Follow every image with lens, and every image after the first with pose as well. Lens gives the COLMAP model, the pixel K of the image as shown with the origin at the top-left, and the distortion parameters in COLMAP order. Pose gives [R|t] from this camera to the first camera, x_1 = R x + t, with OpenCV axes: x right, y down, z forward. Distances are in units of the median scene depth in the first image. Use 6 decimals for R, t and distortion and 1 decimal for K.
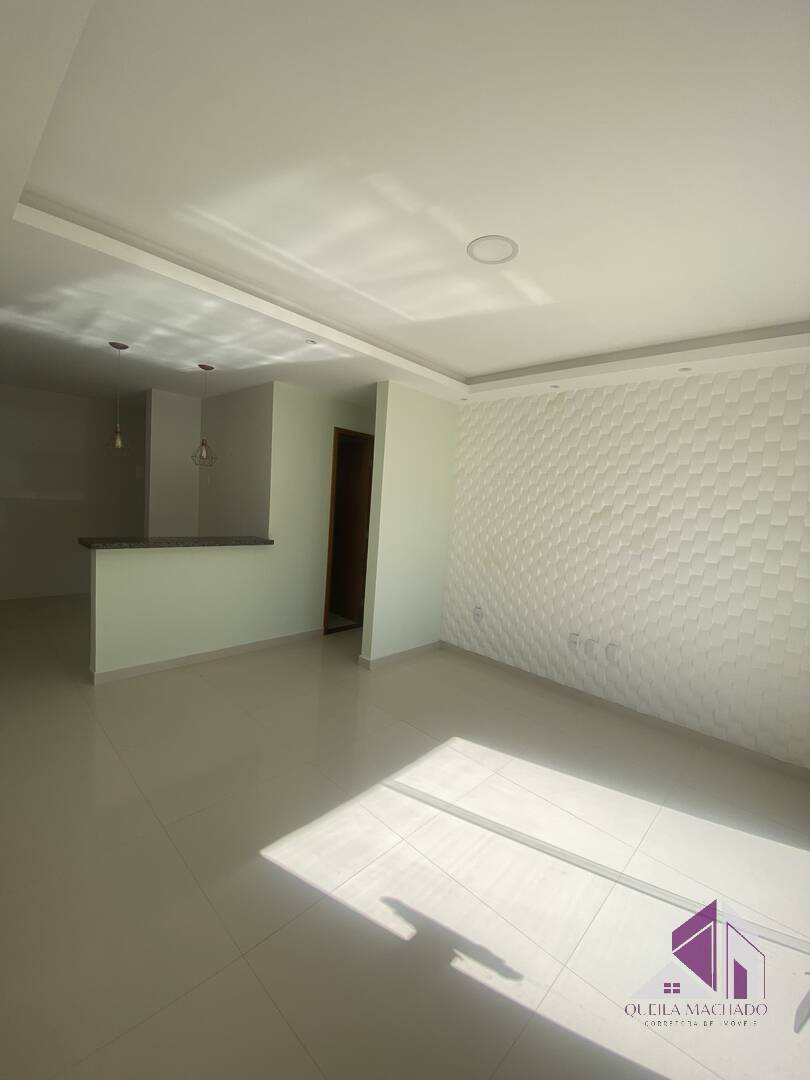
lens RADIAL K [[433.8, 0, 404.8], [0, 433.8, 545.0], [0, 0, 1]] dist [-0.024016, 0.000009]
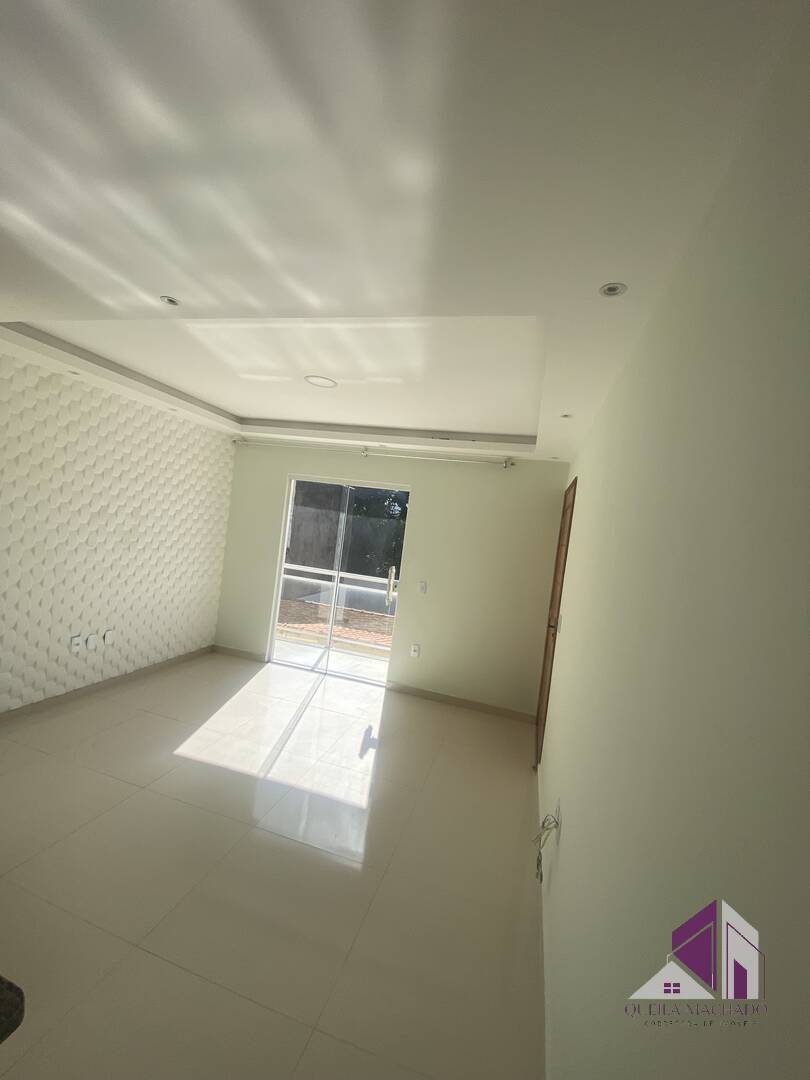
lens RADIAL K [[441.4, 0, 408.6], [0, 441.4, 537.5], [0, 0, 1]] dist [0.054860, -0.030768]
pose [[-0.454944, -0.146919, 0.878317, -1.195212], [-0.046818, 0.988879, 0.141162, -0.283538], [-0.889288, 0.023100, -0.456763, 1.176057]]
